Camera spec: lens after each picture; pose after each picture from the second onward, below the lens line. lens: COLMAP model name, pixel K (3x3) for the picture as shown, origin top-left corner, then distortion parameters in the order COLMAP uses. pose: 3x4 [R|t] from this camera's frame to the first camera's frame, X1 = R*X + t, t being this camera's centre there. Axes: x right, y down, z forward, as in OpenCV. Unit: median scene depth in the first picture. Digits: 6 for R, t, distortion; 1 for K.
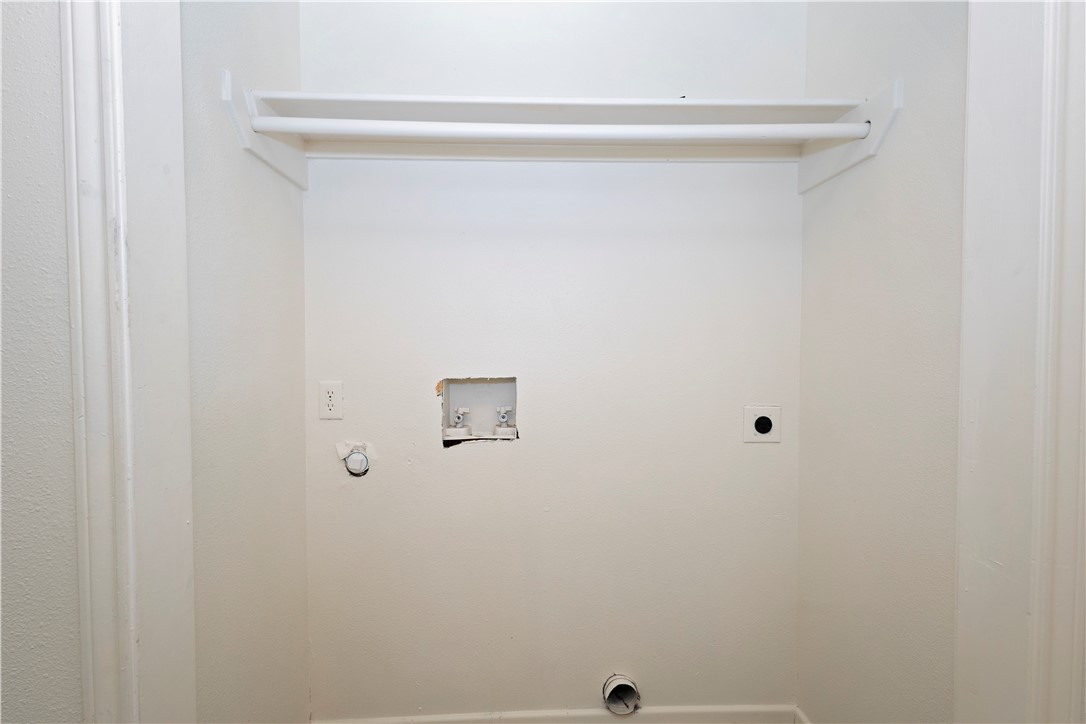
lens RADIAL K [[494.9, 0, 543.6], [0, 494.9, 362.7], [0, 0, 1]] dist [0.008333, -0.001971]
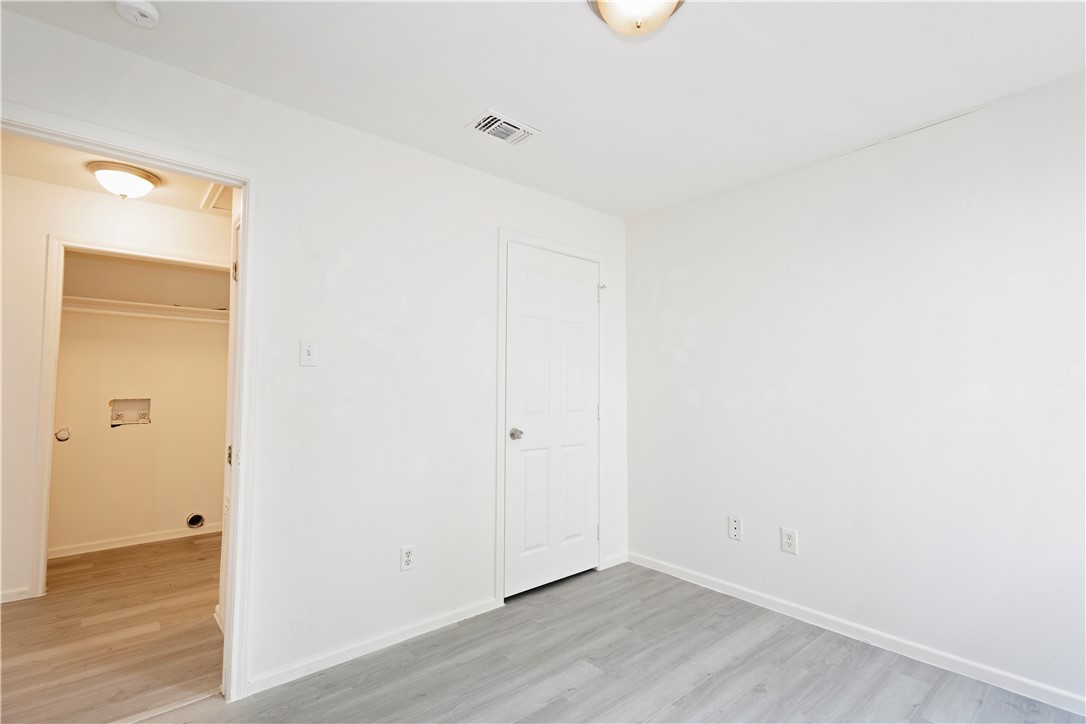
lens RADIAL K [[494.9, 0, 543.7], [0, 494.9, 362.1], [0, 0, 1]] dist [0.008333, -0.001971]
pose [[0.774041, 0.043902, 0.631611, -0.111694], [0.004343, 0.997201, -0.074636, 0.040343], [-0.633120, 0.060514, 0.771684, -2.224054]]
